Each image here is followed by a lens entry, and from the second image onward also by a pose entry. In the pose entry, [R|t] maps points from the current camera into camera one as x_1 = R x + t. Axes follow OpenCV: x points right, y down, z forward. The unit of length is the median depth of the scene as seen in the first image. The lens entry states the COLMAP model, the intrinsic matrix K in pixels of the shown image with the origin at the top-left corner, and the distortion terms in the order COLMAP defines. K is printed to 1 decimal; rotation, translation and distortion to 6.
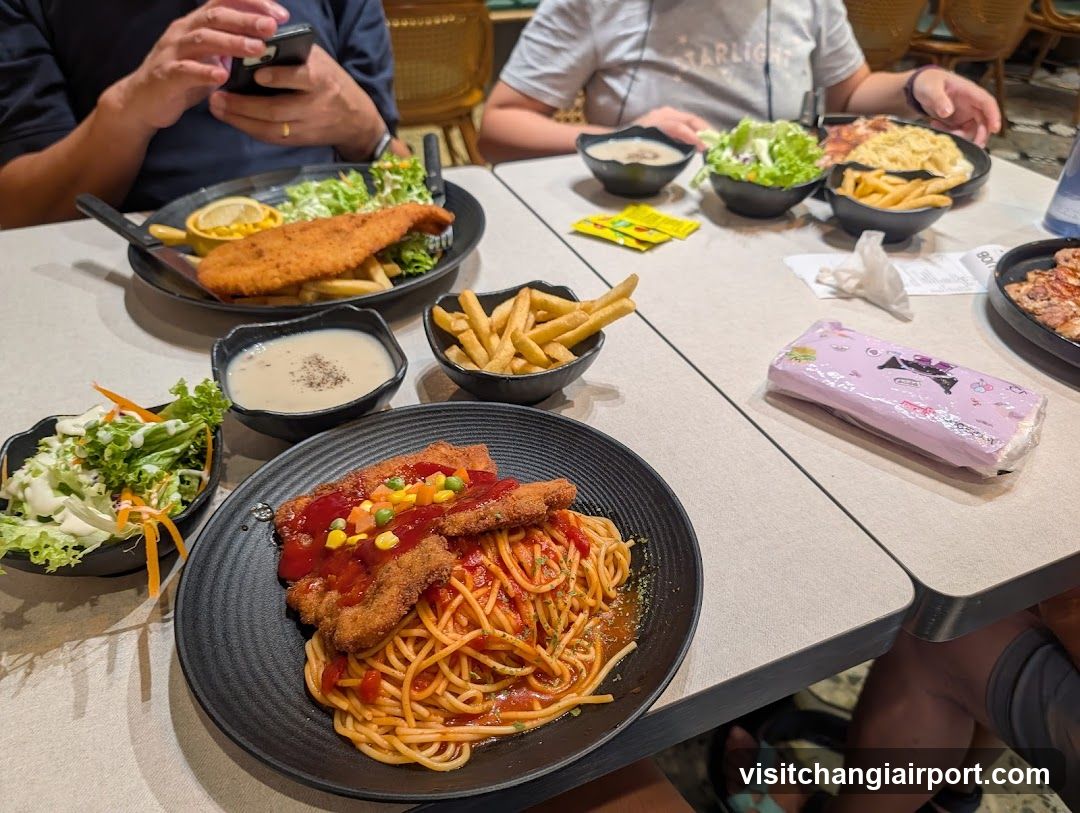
lens RADIAL K [[822.1, 0, 500.9], [0, 822.1, 406.3], [0, 0, 1]] dist [-0.039024, 0.006726]
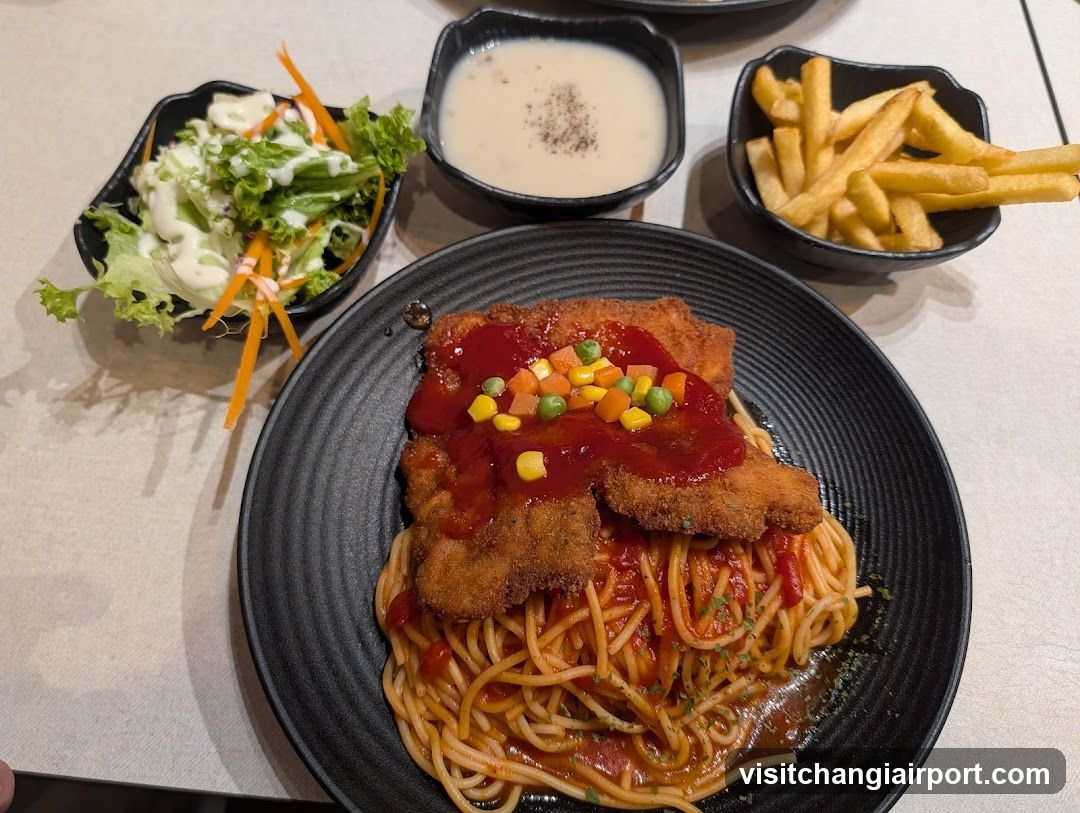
lens RADIAL K [[822.1, 0, 500.9], [0, 822.1, 406.3], [0, 0, 1]] dist [-0.039024, 0.006726]
pose [[0.892959, 0.404440, -0.197617, -0.039153], [-0.276733, 0.839489, 0.467630, -0.187782], [0.355025, -0.362887, 0.861551, 0.360027]]
